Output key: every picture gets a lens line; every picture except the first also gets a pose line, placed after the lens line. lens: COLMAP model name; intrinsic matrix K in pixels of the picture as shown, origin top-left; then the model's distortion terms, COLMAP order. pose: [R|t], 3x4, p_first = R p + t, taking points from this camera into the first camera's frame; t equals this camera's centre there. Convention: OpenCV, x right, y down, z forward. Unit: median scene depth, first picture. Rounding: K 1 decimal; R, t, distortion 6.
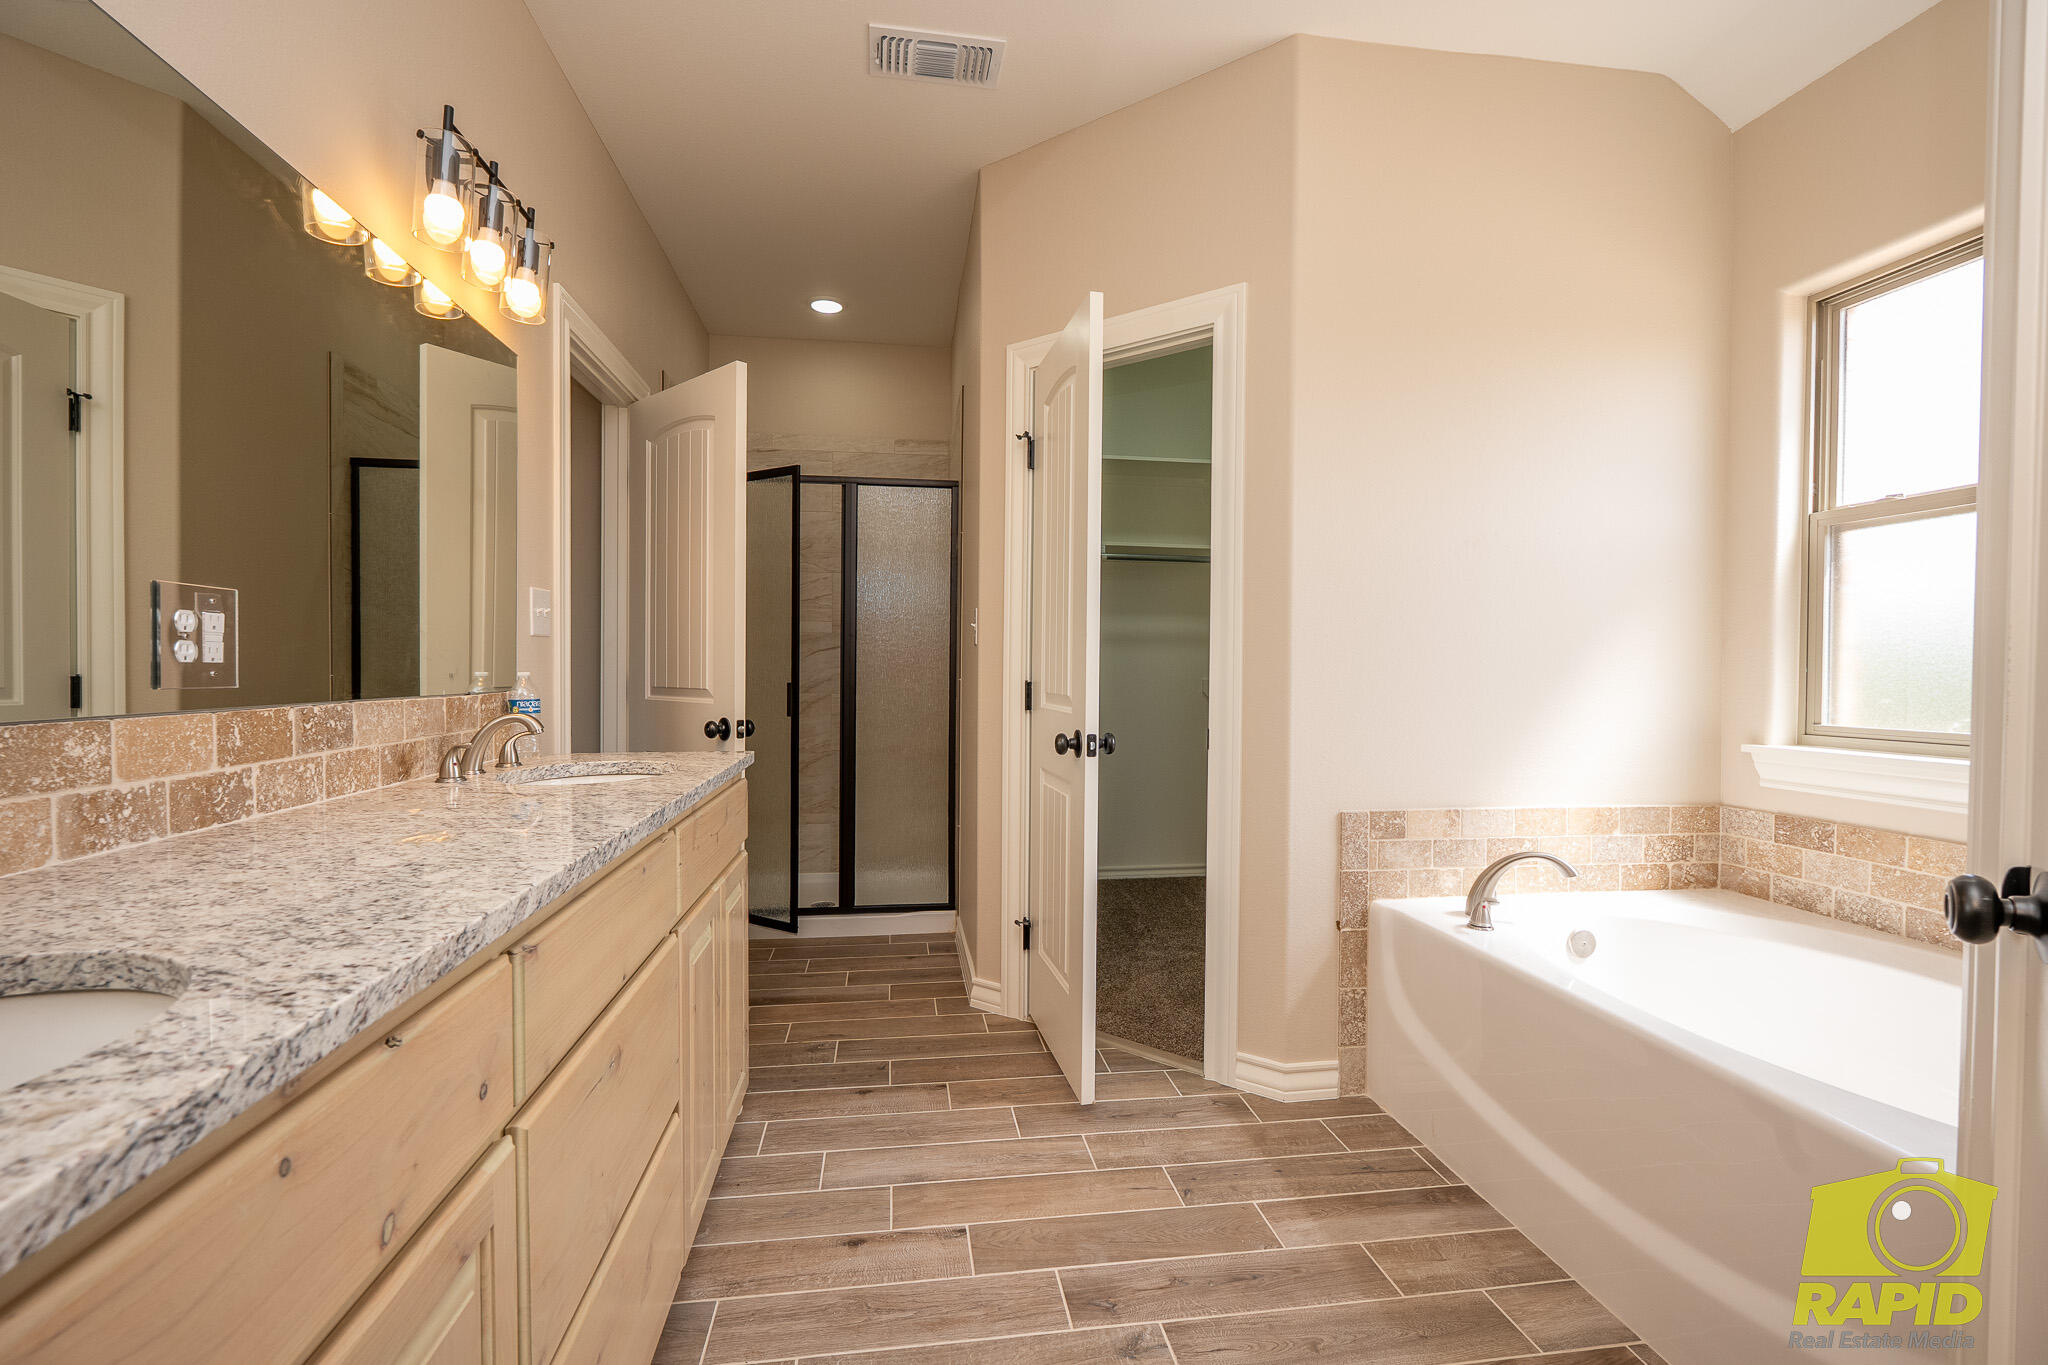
lens RADIAL K [[898.2, 0, 1022.3], [0, 898.2, 685.1], [0, 0, 1]] dist [-0.009471, 0.002530]
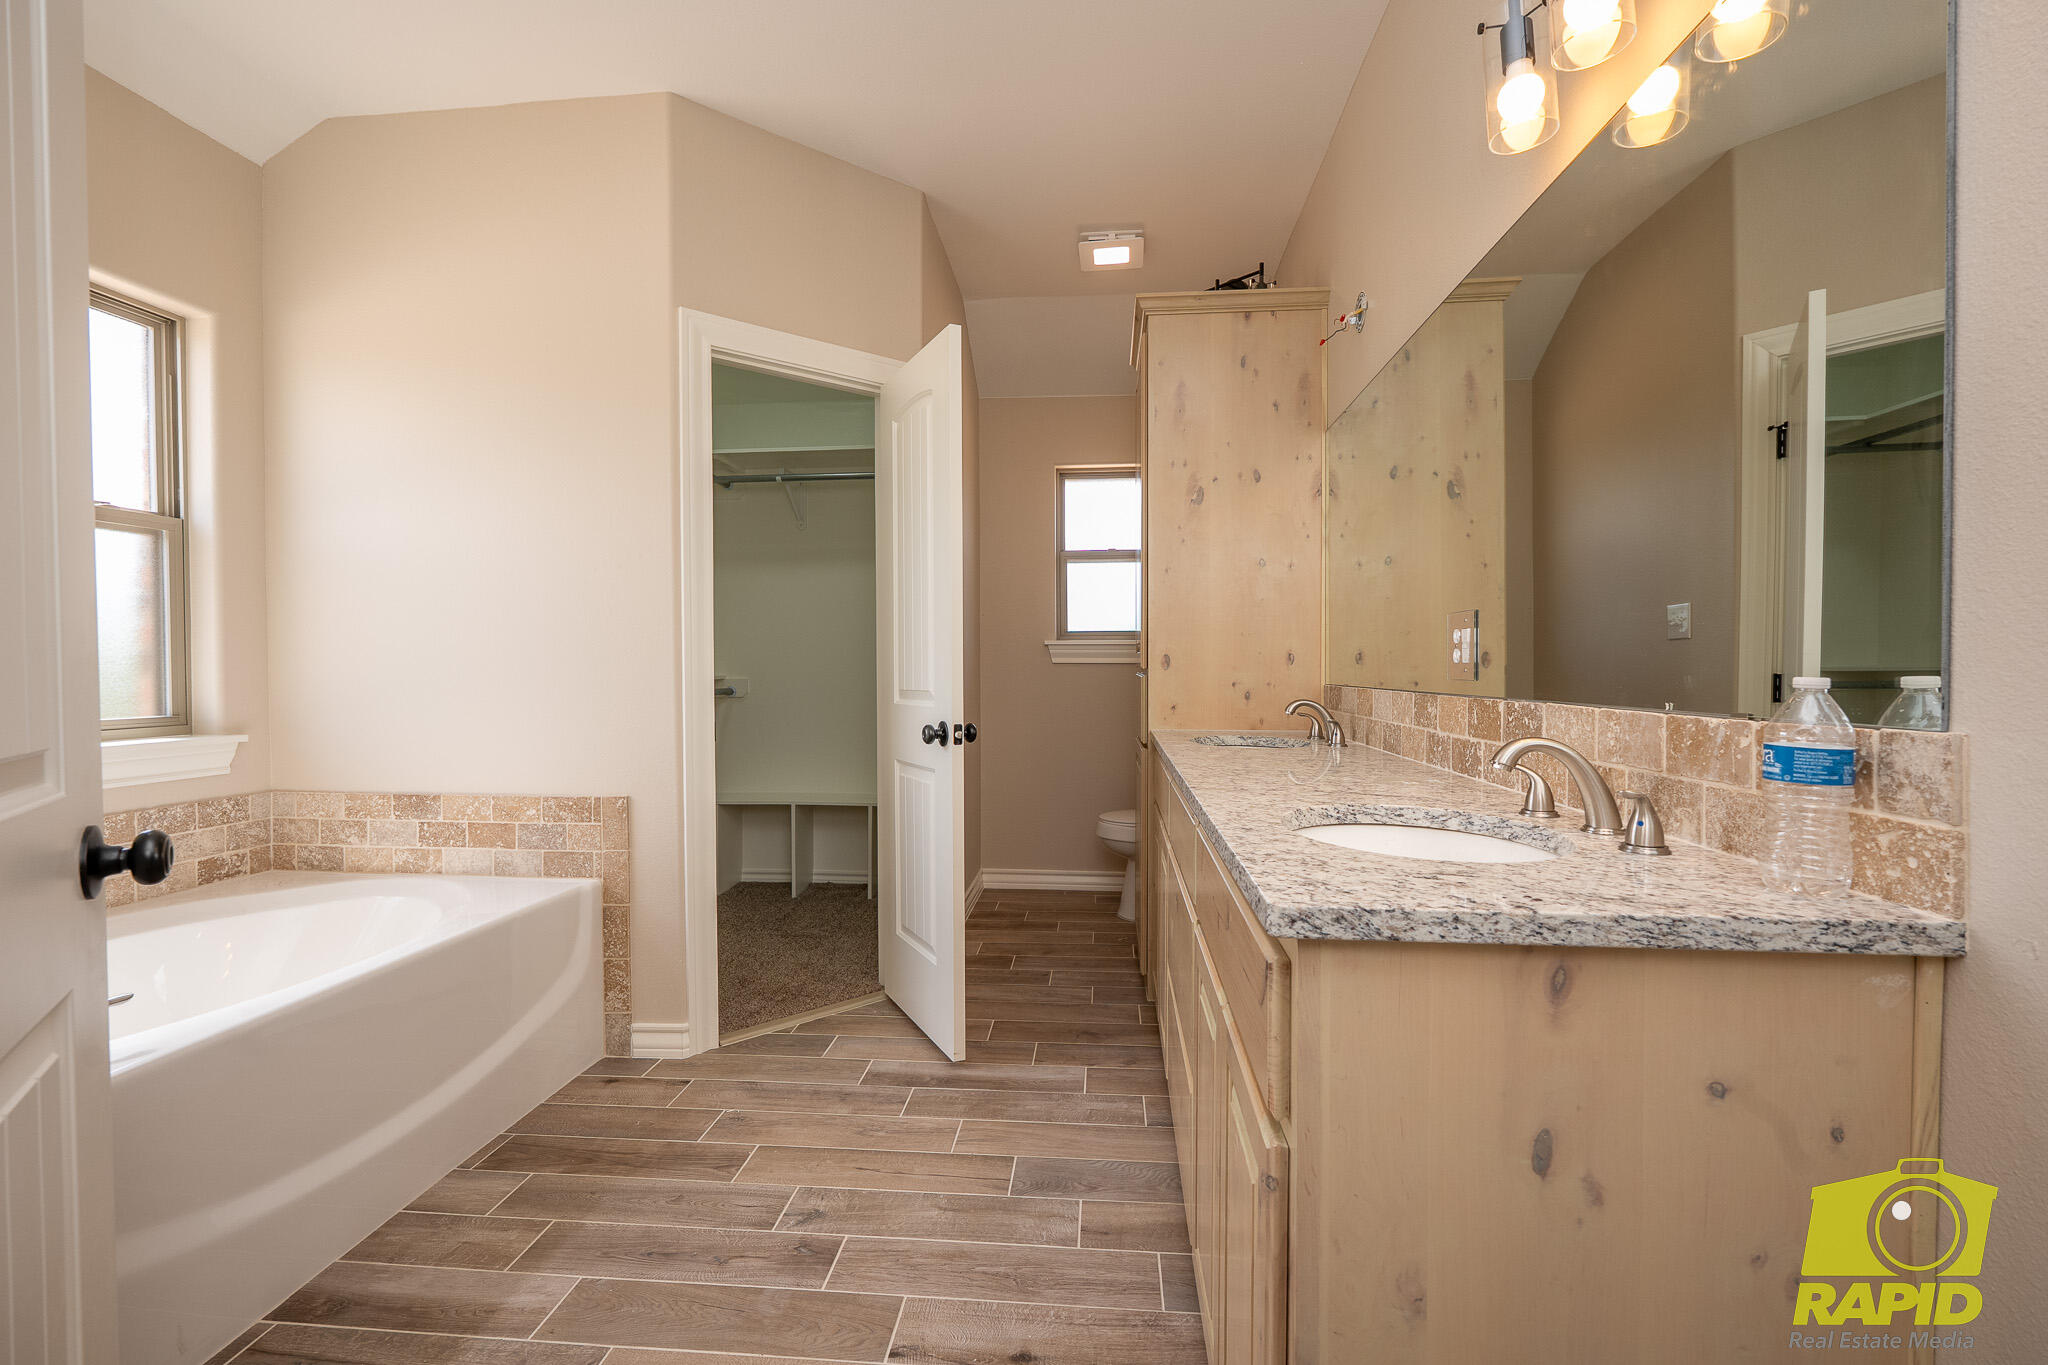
lens RADIAL K [[898.2, 0, 1024.2], [0, 898.2, 681.3], [0, 0, 1]] dist [-0.009471, 0.002530]
pose [[-0.972713, -0.005700, 0.231943, -0.421289], [0.002379, 0.999400, 0.034540, -0.036431], [-0.232001, 0.034150, -0.972116, 1.995036]]
